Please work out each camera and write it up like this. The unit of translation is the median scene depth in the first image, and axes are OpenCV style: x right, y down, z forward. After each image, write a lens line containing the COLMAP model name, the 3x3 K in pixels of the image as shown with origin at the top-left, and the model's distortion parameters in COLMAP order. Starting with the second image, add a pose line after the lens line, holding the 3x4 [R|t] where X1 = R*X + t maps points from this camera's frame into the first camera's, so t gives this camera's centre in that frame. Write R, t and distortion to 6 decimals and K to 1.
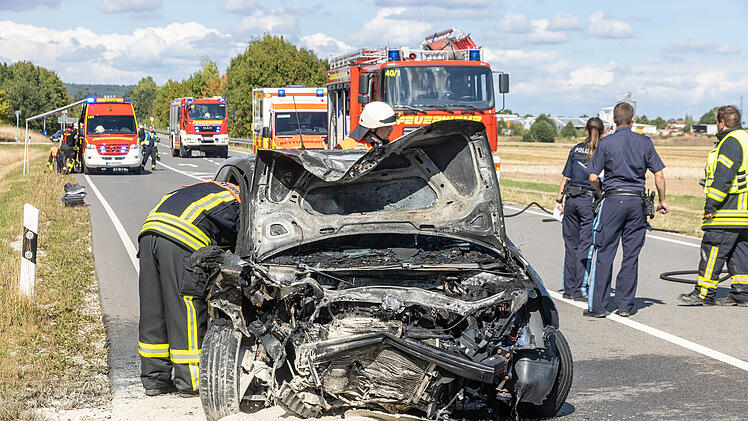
lens RADIAL K [[1913.5, 0, 259.6], [0, 1913.5, 210.9], [0, 0, 1]] dist [0.027575, 0.716153]
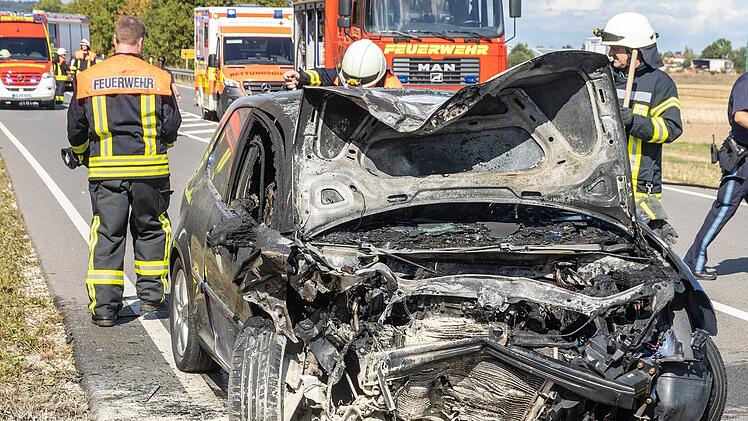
lens RADIAL K [[2241.2, 0, 374.0], [0, 2241.2, 210.5], [0, 0, 1]] dist [0.006085, 0.608420]
pose [[0.996031, 0.009047, 0.088546, -0.051224], [-0.011298, 0.999625, 0.024956, -0.006538], [-0.088287, -0.025857, 0.995759, 0.138121]]
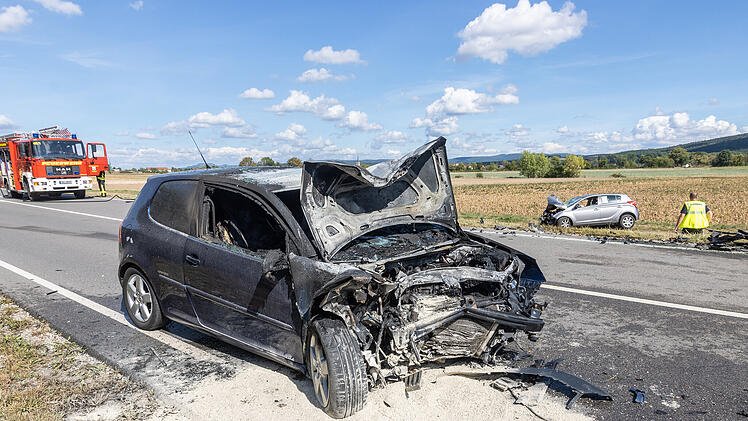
lens RADIAL K [[511.5, 0, 370.3], [0, 511.5, 247.9], [0, 0, 1]] dist [0.021073, 0.000405]
pose [[0.742692, -0.125840, 0.657703, -0.184033], [0.051753, 0.990033, 0.130984, -0.019937], [-0.667631, -0.063243, 0.741802, 0.760321]]
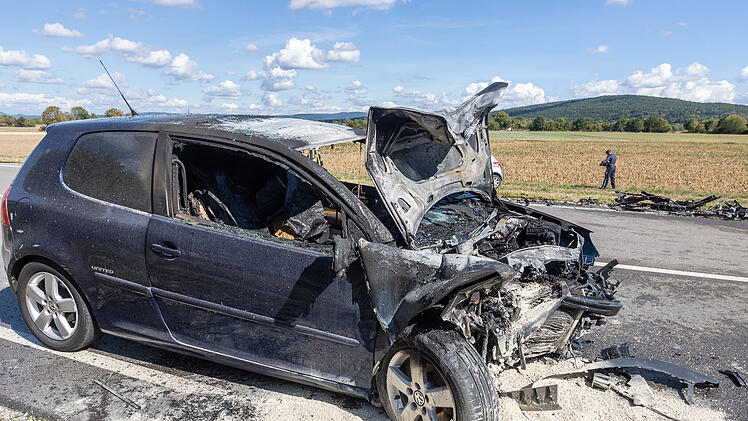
lens RADIAL K [[530.9, 0, 377.4], [0, 530.9, 245.4], [0, 0, 1]] dist [-0.024938, -0.001099]
pose [[0.495935, -0.198445, 0.845380, -0.203831], [0.030068, 0.976878, 0.211674, -0.023383], [-0.867839, -0.079558, 0.490434, 0.905027]]
